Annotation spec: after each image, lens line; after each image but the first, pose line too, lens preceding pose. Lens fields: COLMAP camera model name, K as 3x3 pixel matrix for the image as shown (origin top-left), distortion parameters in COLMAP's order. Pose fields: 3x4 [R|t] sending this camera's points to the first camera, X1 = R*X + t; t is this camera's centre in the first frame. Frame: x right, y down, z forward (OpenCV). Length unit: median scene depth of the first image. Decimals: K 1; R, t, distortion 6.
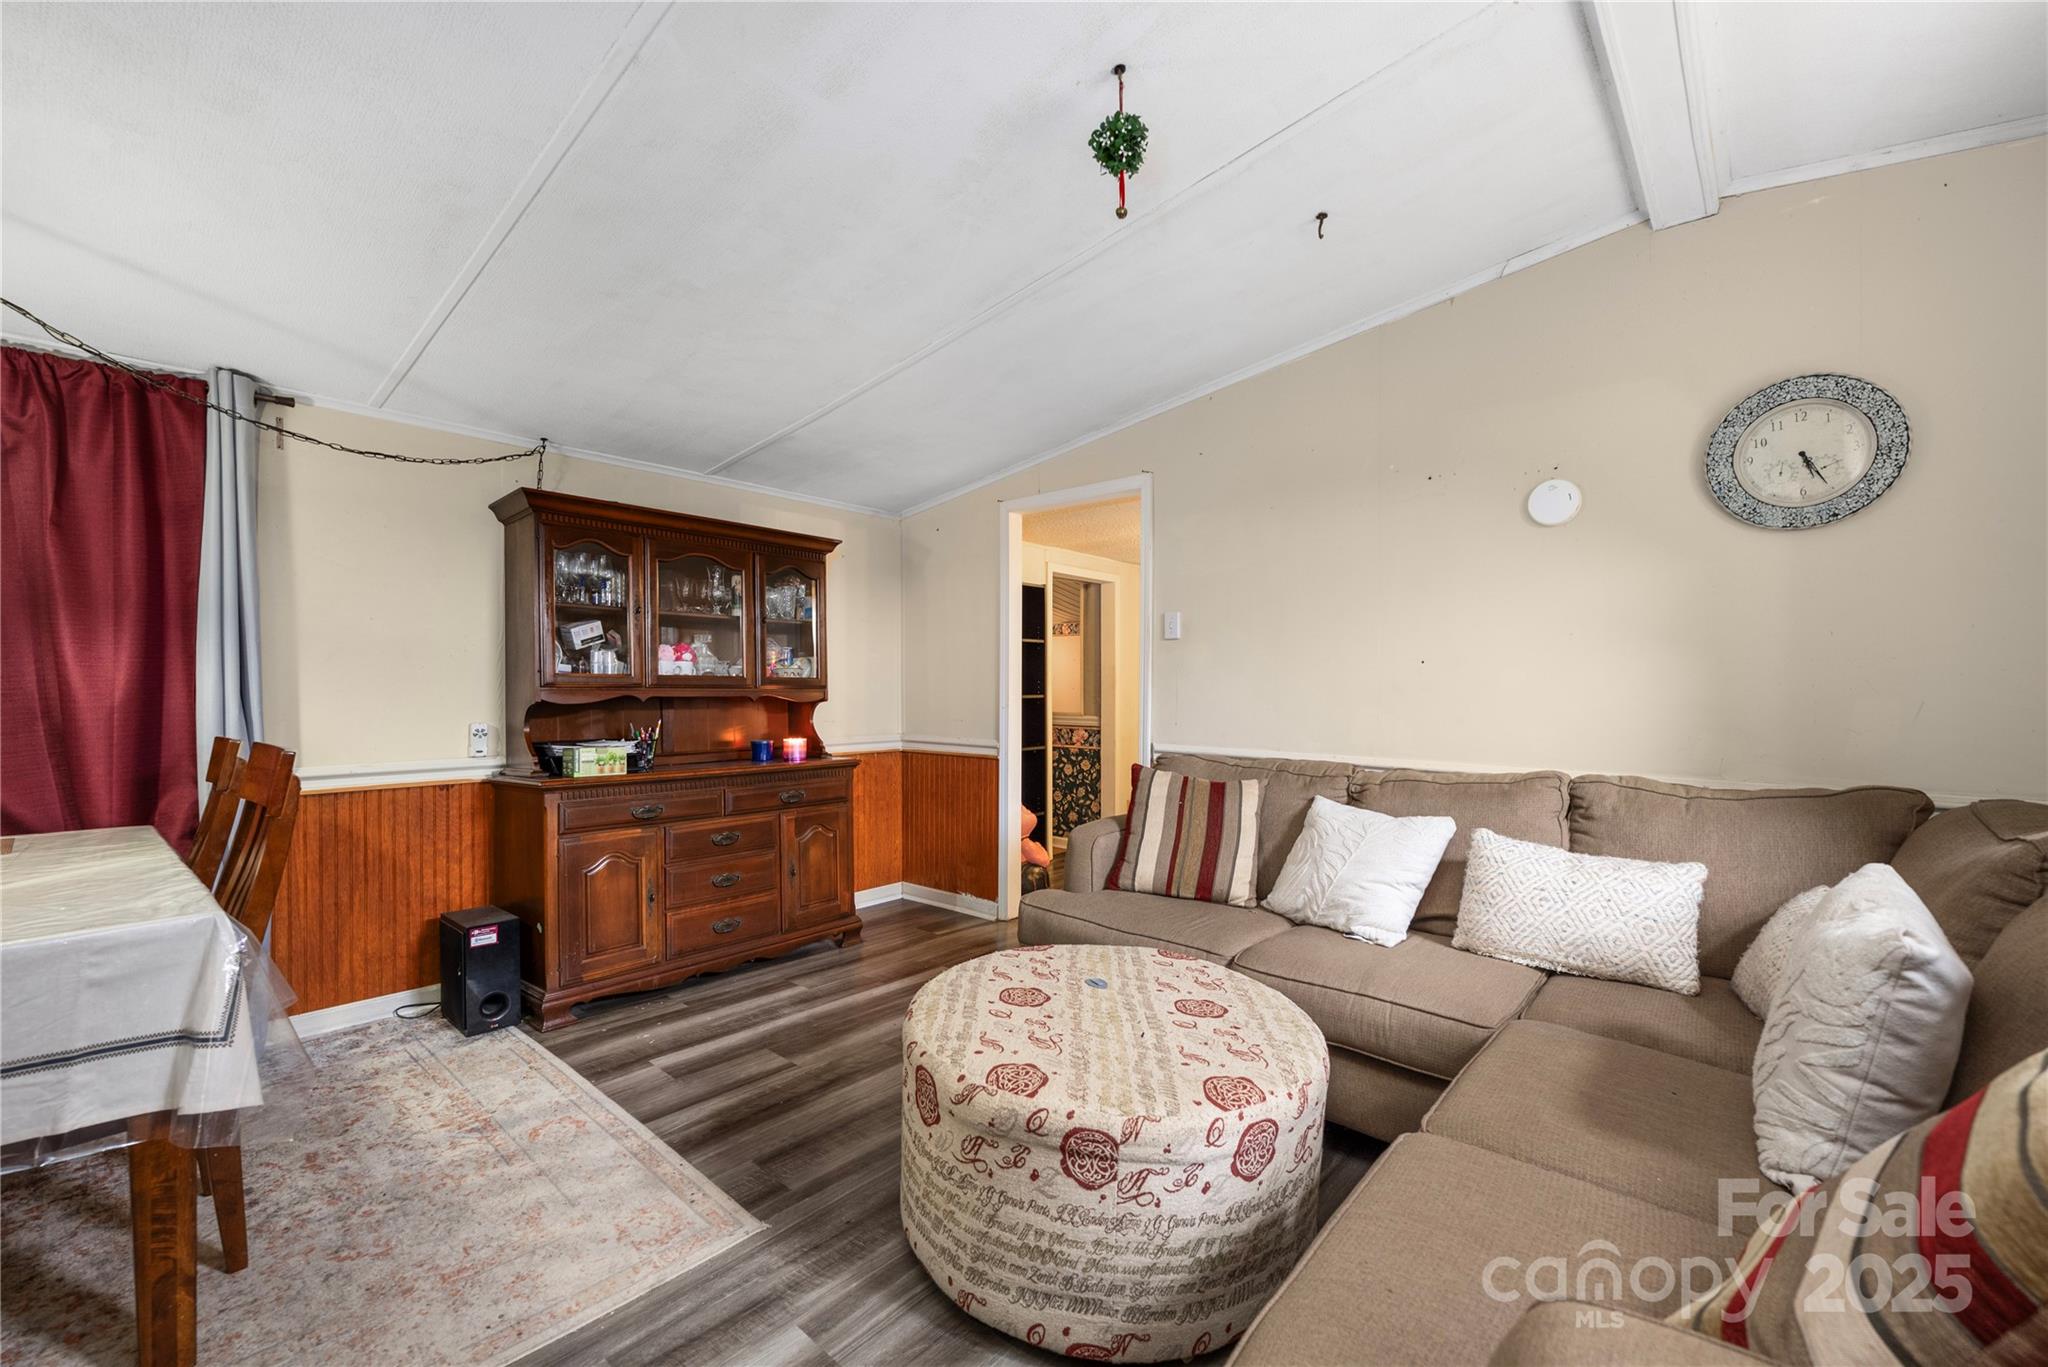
lens RADIAL K [[836.9, 0, 1029.8], [0, 836.9, 690.2], [0, 0, 1]] dist [-0.007021, -0.000052]
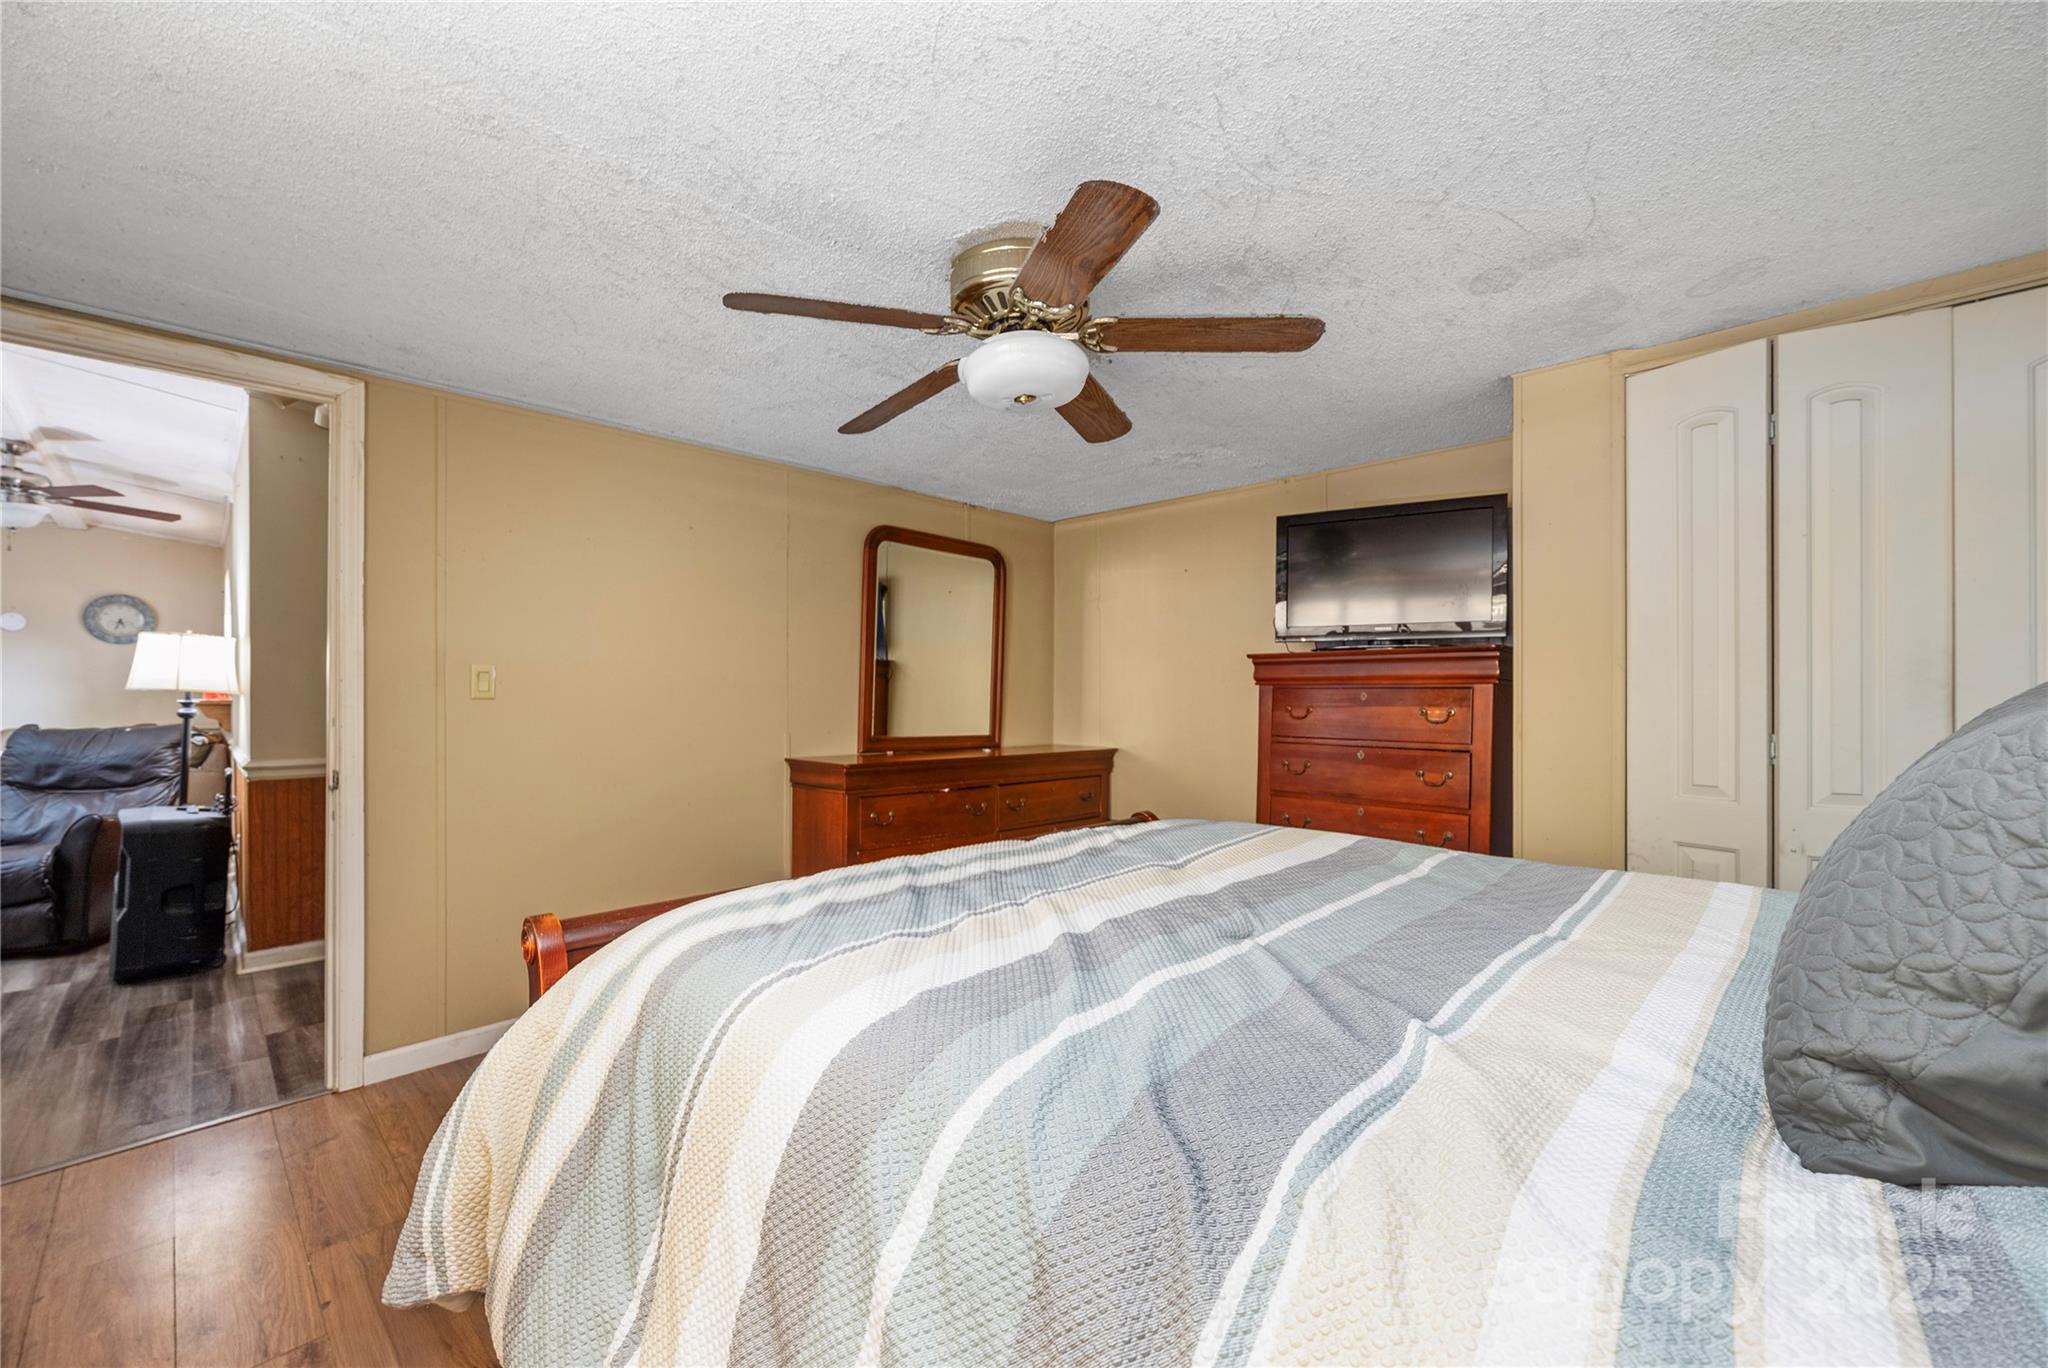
lens RADIAL K [[822.7, 0, 1025.0], [0, 822.7, 691.3], [0, 0, 1]] dist [-0.005356, -0.000109]
pose [[0.047099, -0.008993, 0.998850, -1.762087], [0.011093, 0.999903, 0.008480, 0.000096], [-0.998829, 0.010681, 0.047195, -2.256046]]
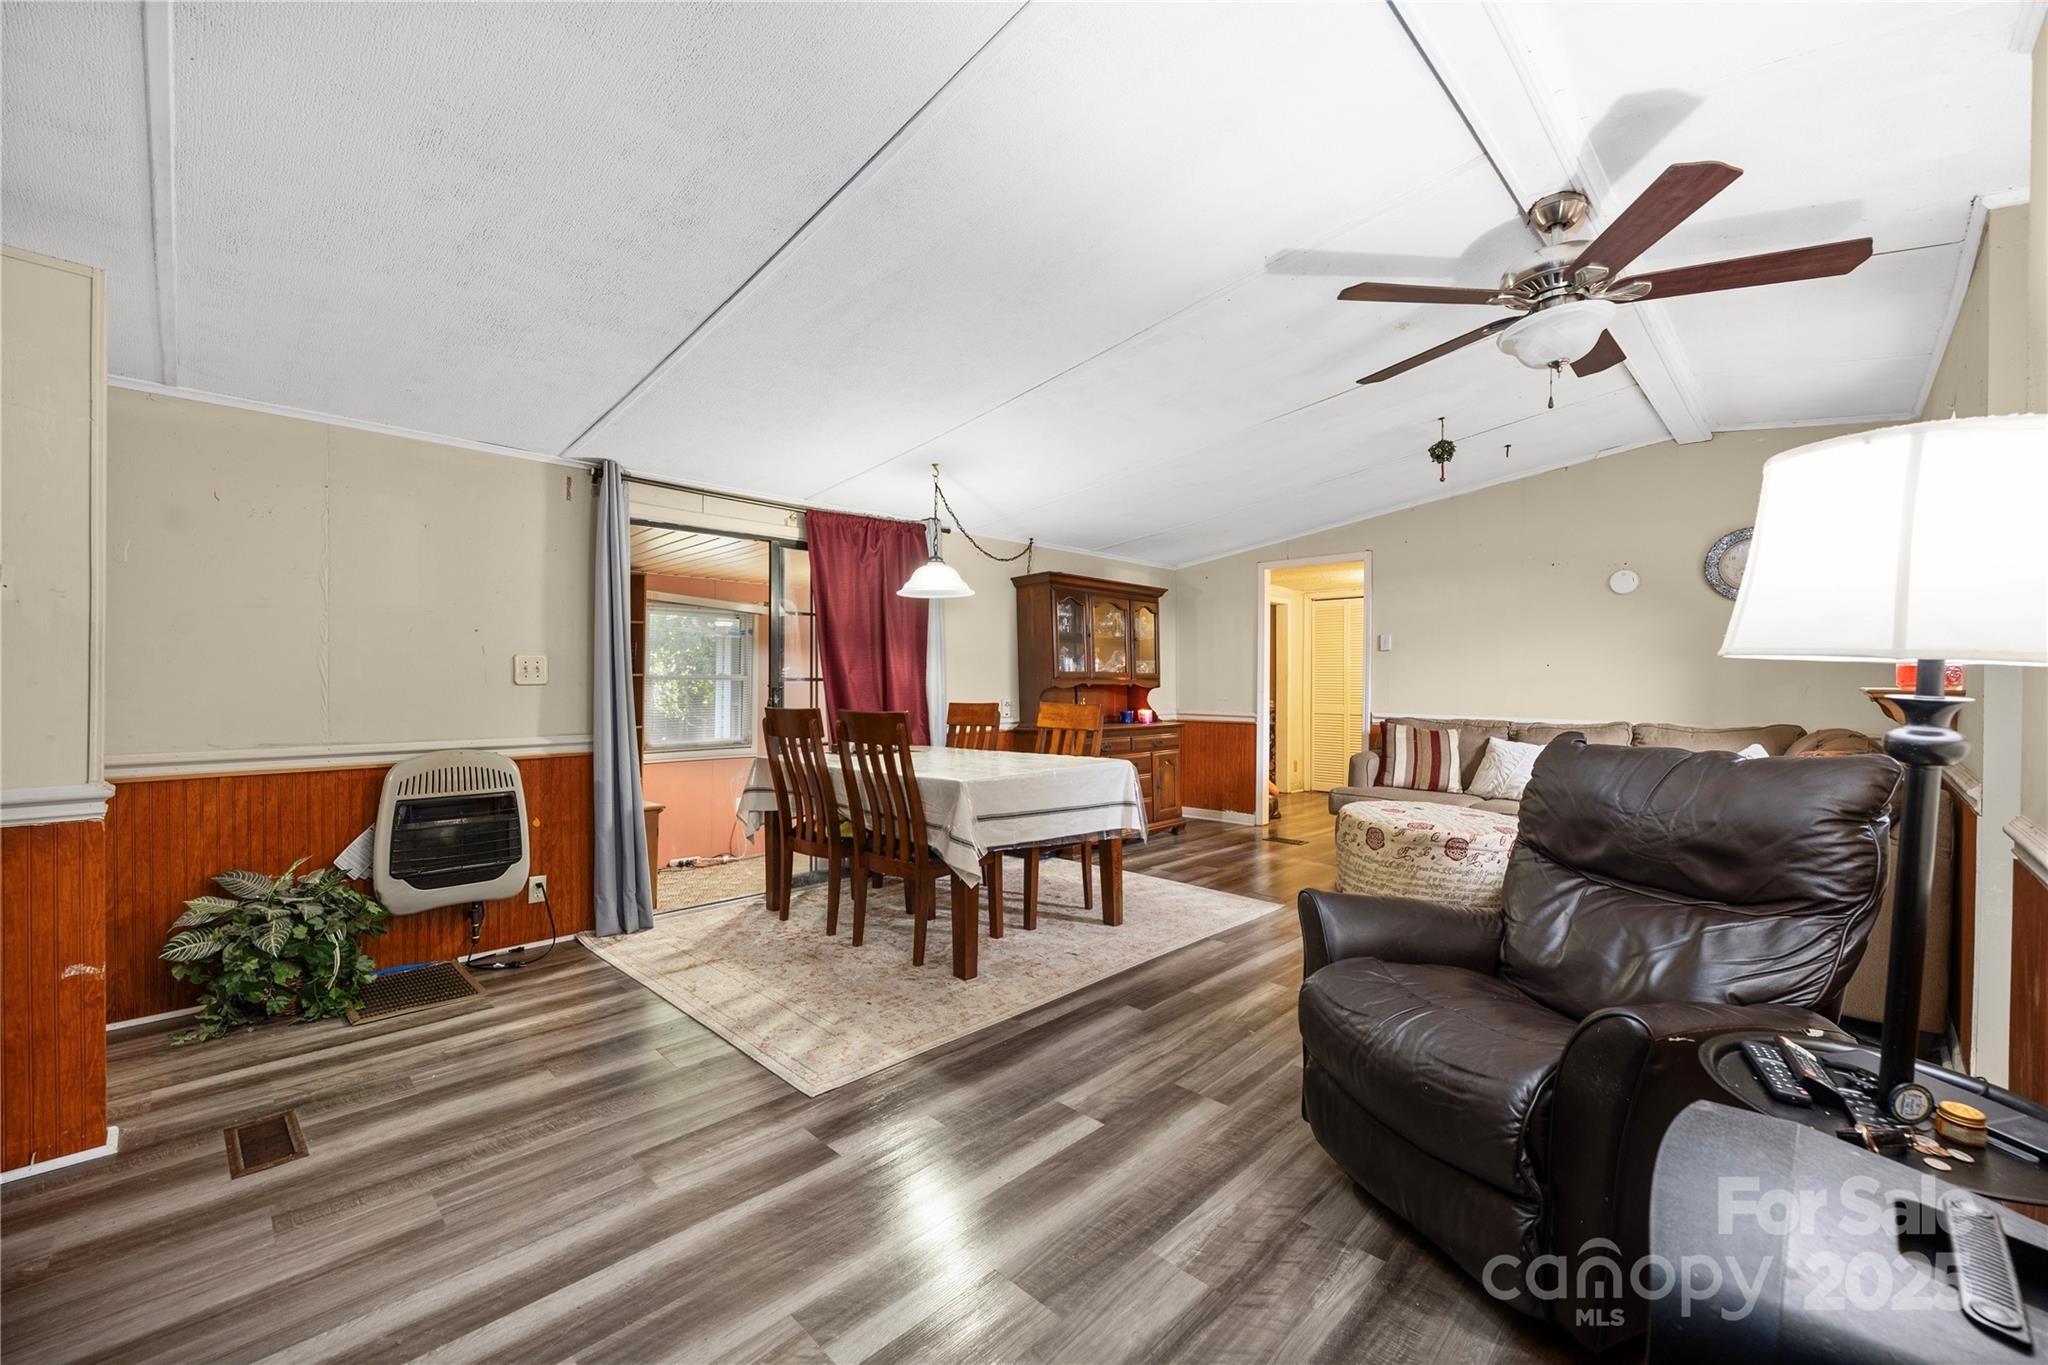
lens RADIAL K [[822.7, 0, 1025.0], [0, 822.7, 689.8], [0, 0, 1]] dist [-0.005356, -0.000109]
pose [[0.998769, 0.001527, -0.049575, -0.652534], [-0.001138, 0.999968, 0.007875, 0.007536], [0.049585, -0.007809, 0.998739, -0.951708]]
